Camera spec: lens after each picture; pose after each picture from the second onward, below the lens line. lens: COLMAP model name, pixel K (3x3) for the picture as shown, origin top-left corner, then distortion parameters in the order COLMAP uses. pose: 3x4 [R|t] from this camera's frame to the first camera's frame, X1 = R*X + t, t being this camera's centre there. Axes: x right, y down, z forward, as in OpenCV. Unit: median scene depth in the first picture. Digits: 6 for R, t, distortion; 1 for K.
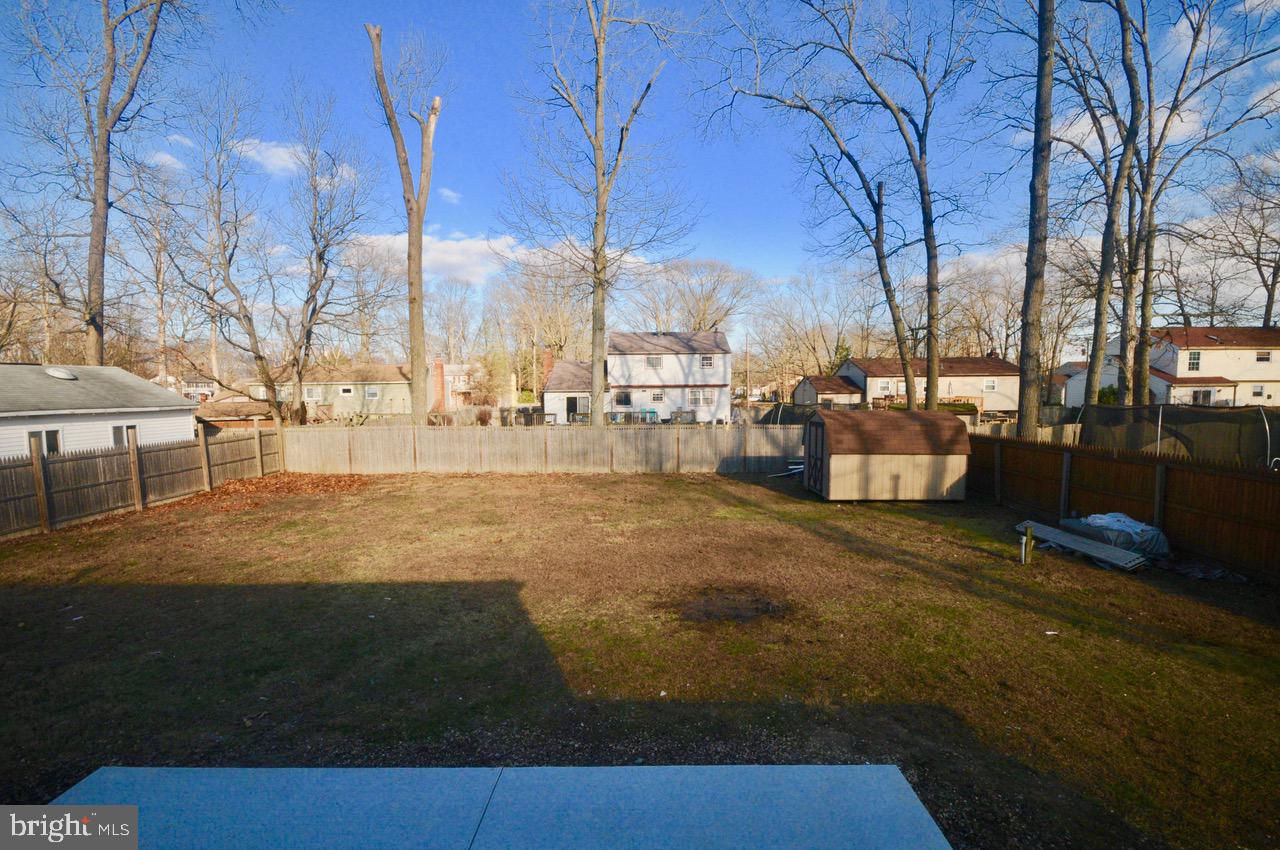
lens RADIAL K [[565.7, 0, 646.1], [0, 565.7, 437.7], [0, 0, 1]] dist [0.005963, -0.009948]
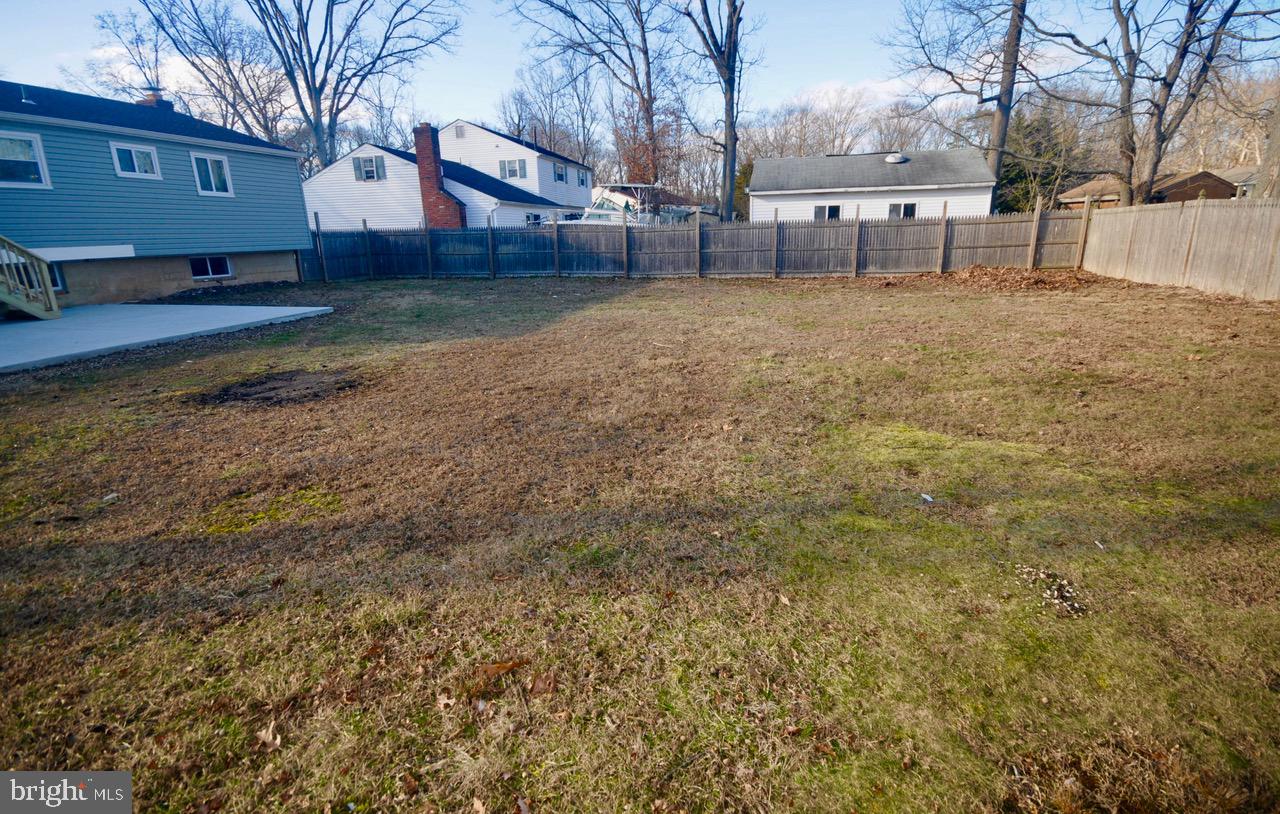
lens RADIAL K [[587.7, 0, 647.7], [0, 587.7, 401.9], [0, 0, 1]] dist [0.018481, -0.017803]
pose [[-0.192163, 0.361634, -0.912301, 0.420349], [-0.044627, 0.925445, 0.376244, -0.077424], [0.980348, 0.113014, -0.161698, 0.767804]]
